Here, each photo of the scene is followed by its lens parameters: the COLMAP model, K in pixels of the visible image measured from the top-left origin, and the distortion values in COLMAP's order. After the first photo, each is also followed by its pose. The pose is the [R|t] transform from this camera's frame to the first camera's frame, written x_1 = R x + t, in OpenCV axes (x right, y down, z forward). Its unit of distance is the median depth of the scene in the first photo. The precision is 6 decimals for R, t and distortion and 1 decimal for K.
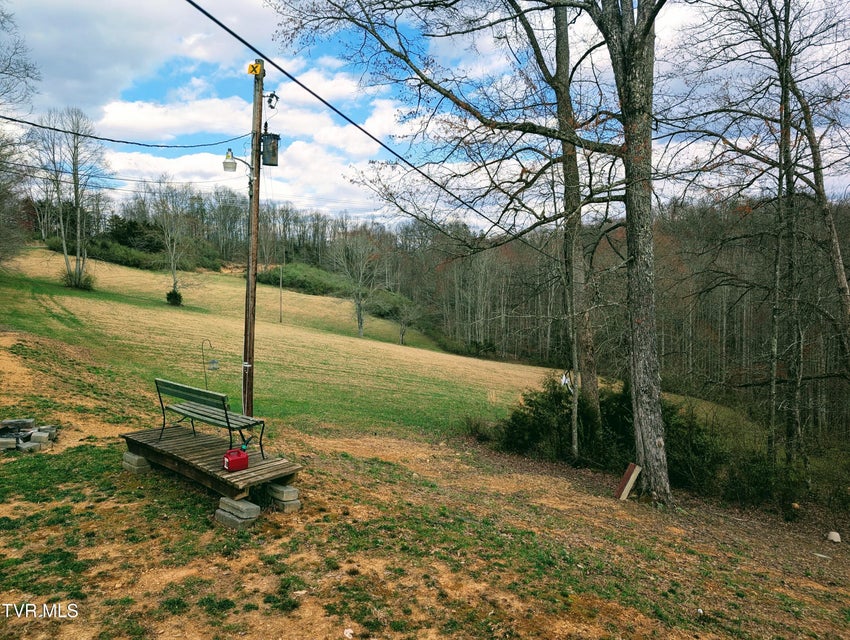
lens RADIAL K [[594.8, 0, 426.2], [0, 594.8, 320.2], [0, 0, 1]] dist [0.013444, 0.000741]
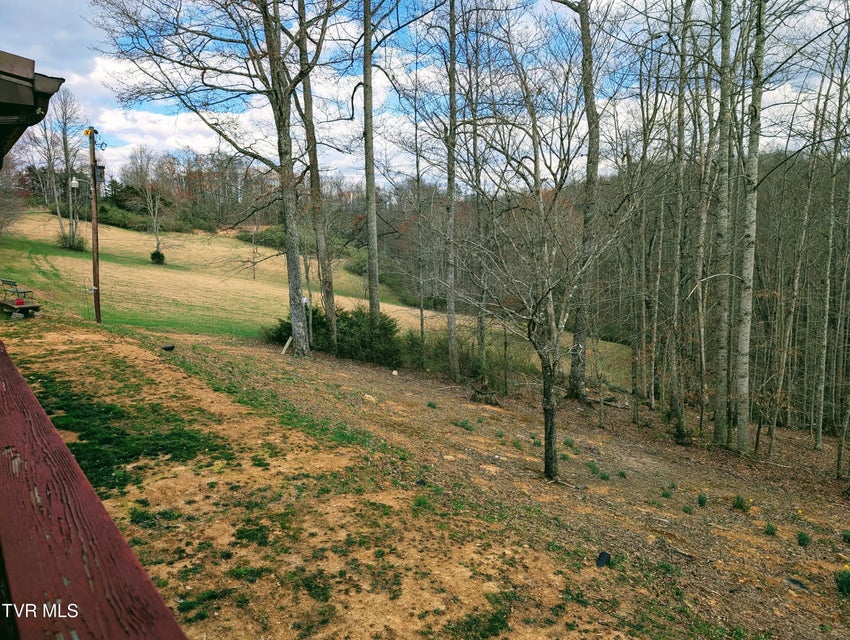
lens RADIAL K [[594.8, 0, 423.2], [0, 594.8, 317.1], [0, 0, 1]] dist [0.013444, 0.000741]
pose [[0.999672, -0.004887, -0.025149, 0.106547], [0.006455, 0.998016, 0.062630, 0.007797], [0.024793, -0.062772, 0.997720, -0.117334]]
